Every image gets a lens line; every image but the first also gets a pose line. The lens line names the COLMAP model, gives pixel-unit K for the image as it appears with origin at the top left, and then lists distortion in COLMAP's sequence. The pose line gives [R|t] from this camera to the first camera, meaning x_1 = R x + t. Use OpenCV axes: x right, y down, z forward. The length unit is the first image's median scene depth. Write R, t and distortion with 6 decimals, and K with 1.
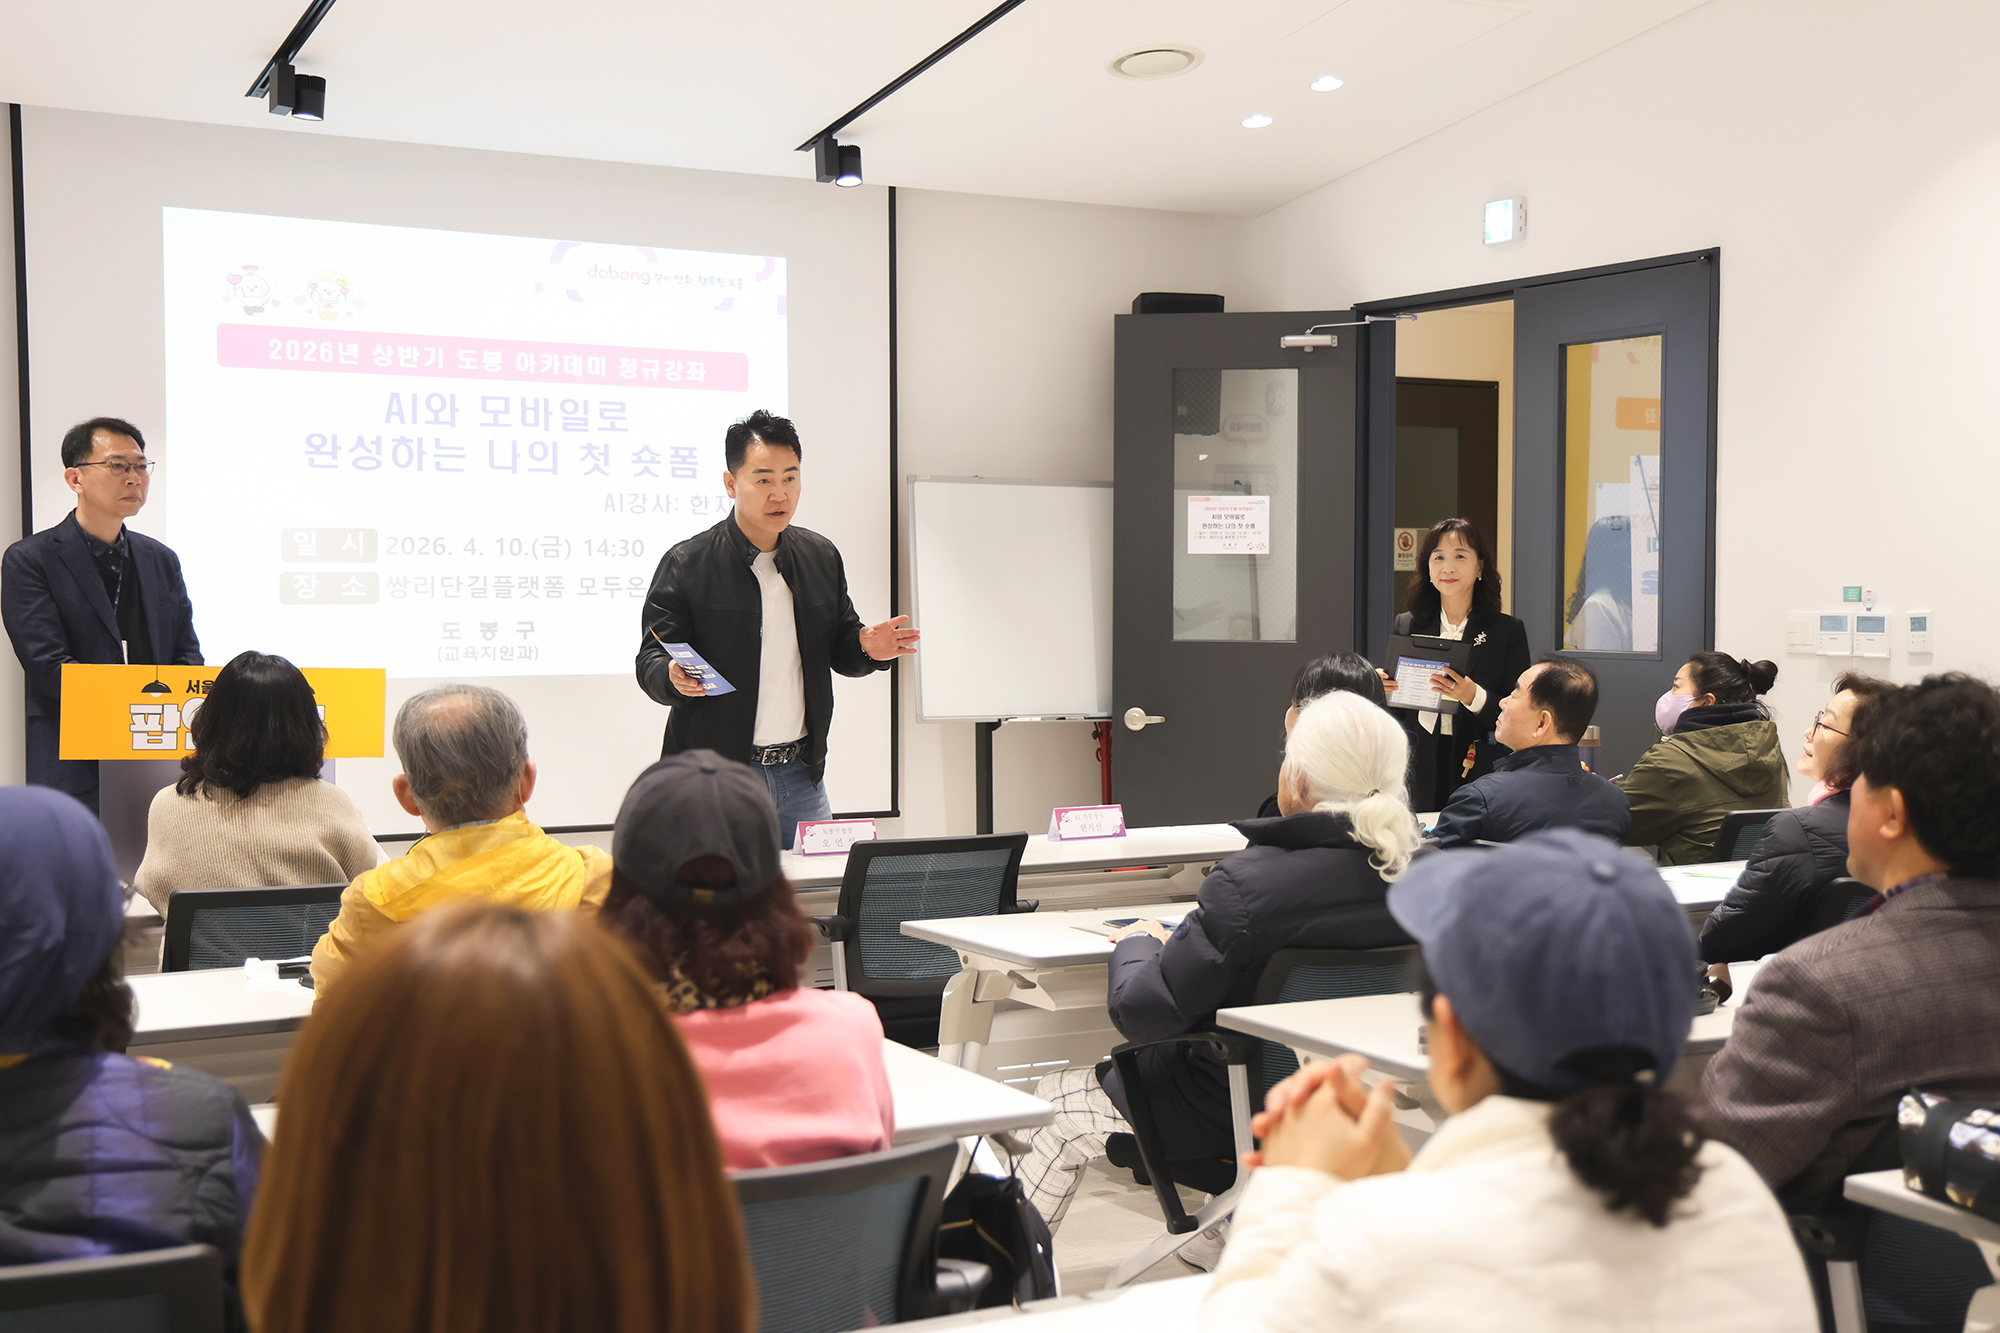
lens RADIAL K [[2618.8, 0, 1076.2], [0, 2618.8, 690.3], [0, 0, 1]] dist [0.086855, 0.000000]
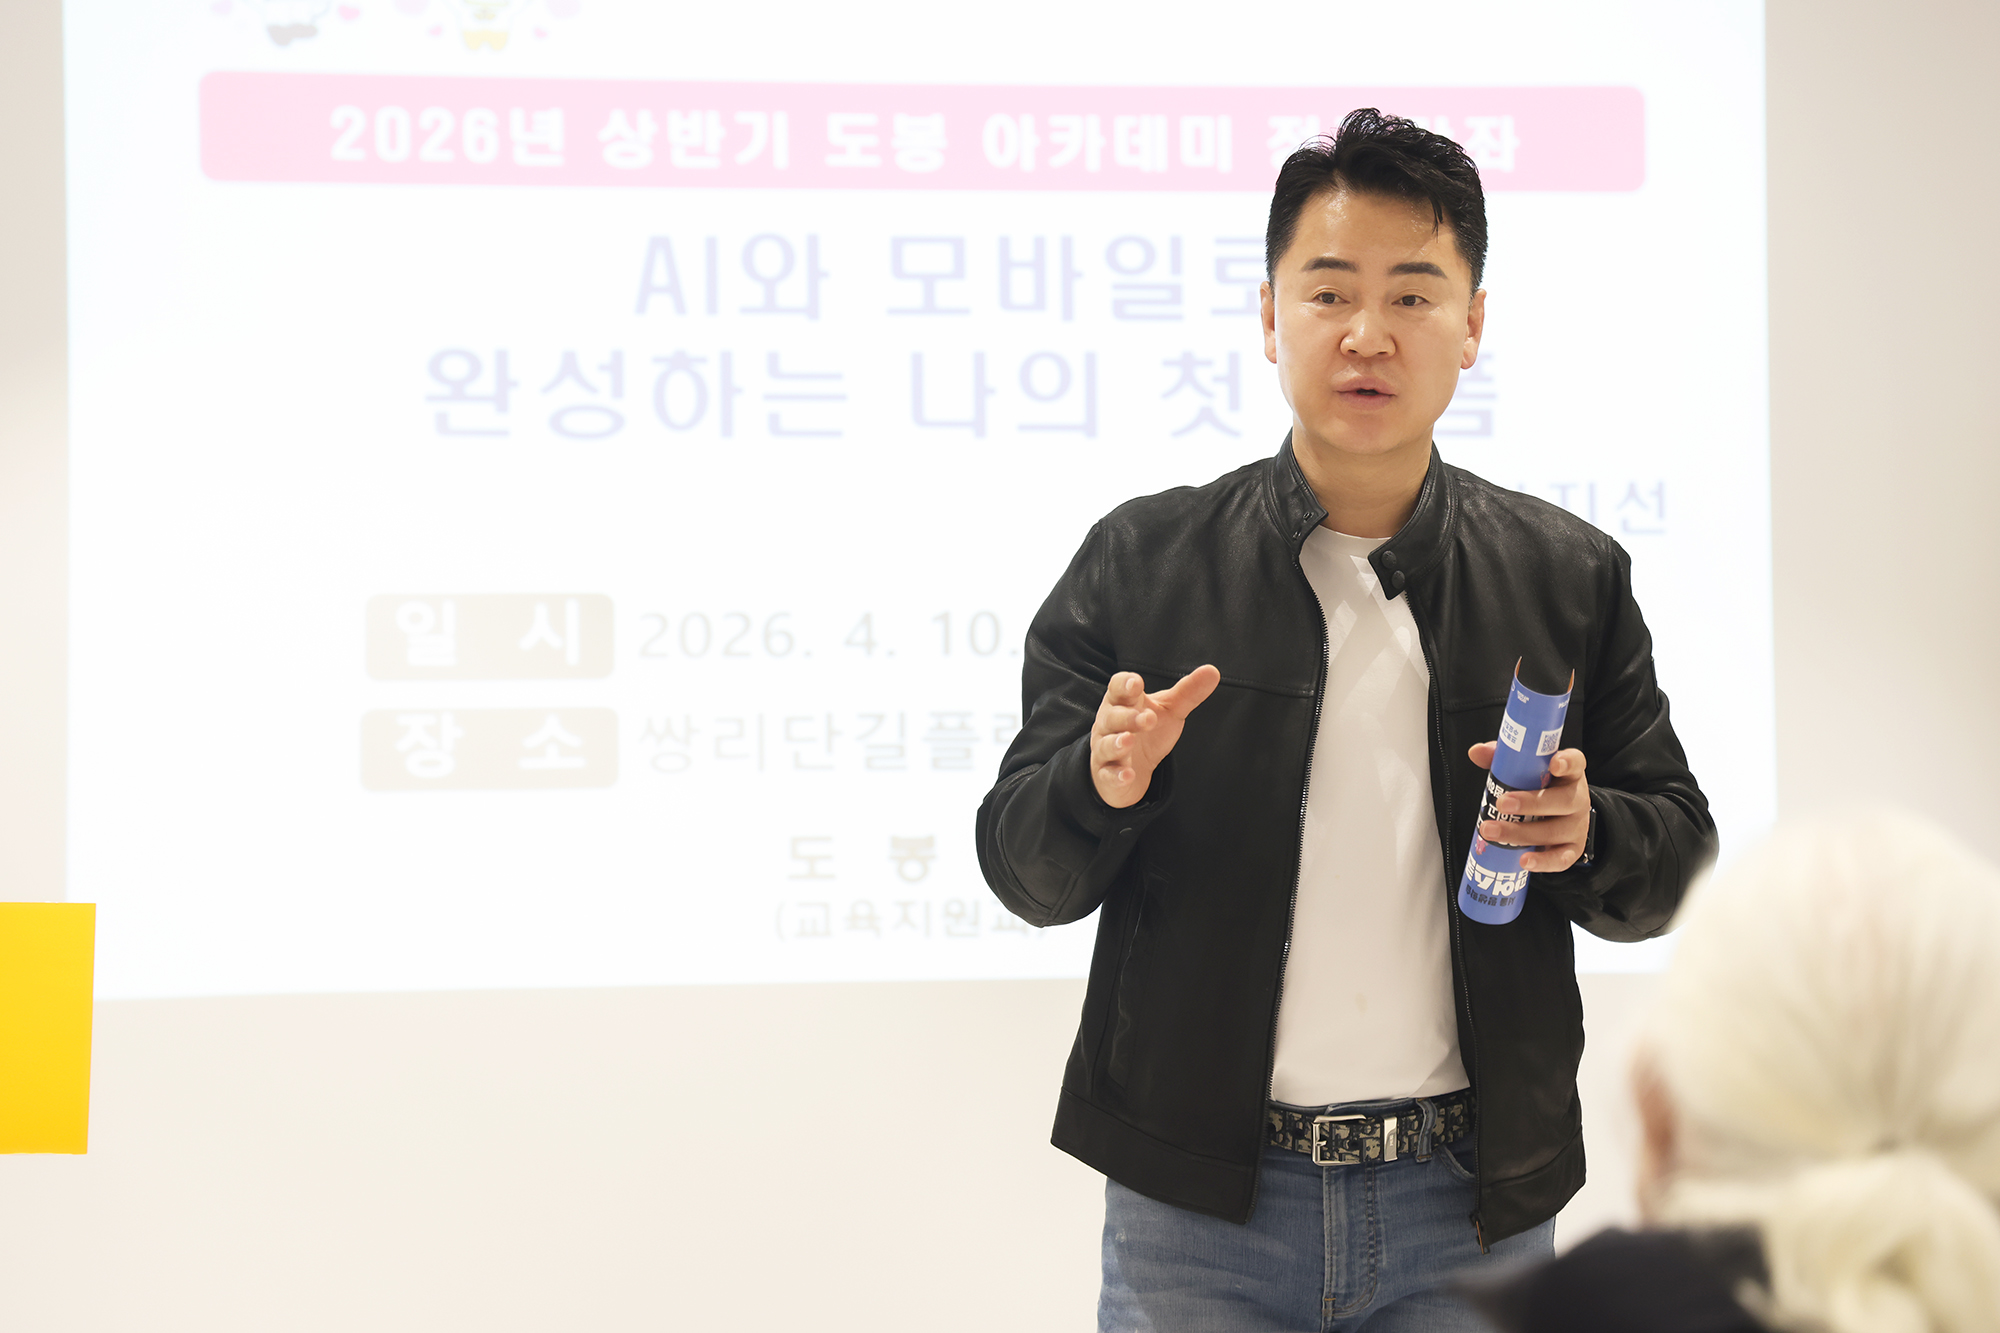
lens RADIAL K [[6179.7, 0, 1055.6], [0, 6179.7, 679.1], [0, 0, 1]] dist [0.701814, 0.000000]
pose [[0.916338, -0.028089, -0.399418, 0.148429], [-0.002983, 0.997030, -0.076959, 0.019693], [0.400394, 0.071712, 0.913533, 0.203145]]
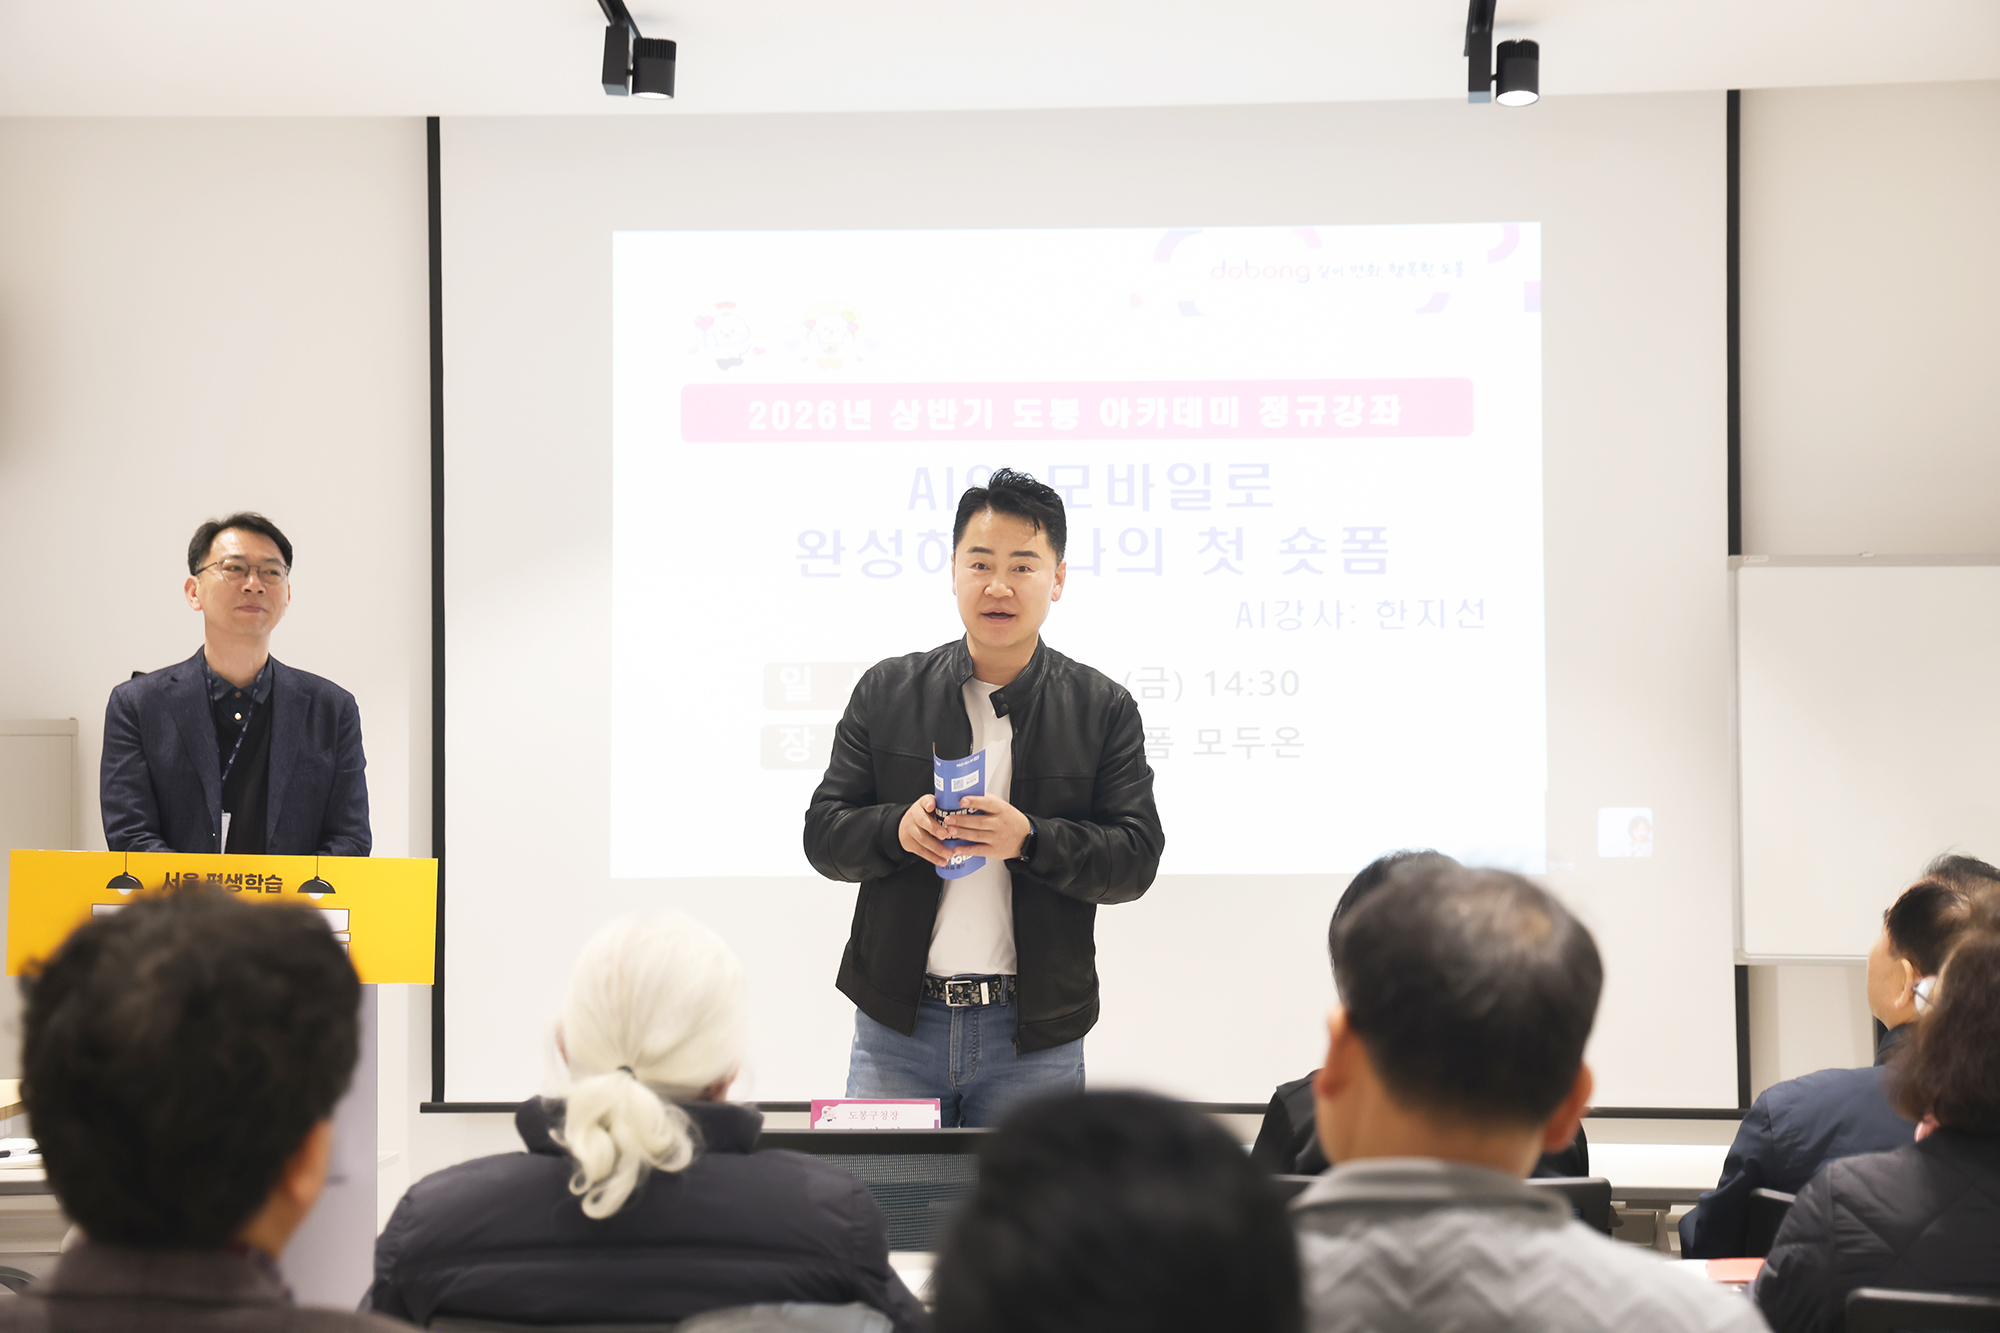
lens RADIAL K [[4087.2, 0, 1058.0], [0, 4087.2, 665.0], [0, 0, 1]] dist [0.310929, 0.000000]
pose [[0.813378, -0.016830, -0.581491, 0.393636], [-0.018608, 0.998317, -0.054924, -0.001486], [0.581437, 0.055495, 0.811696, 0.141101]]
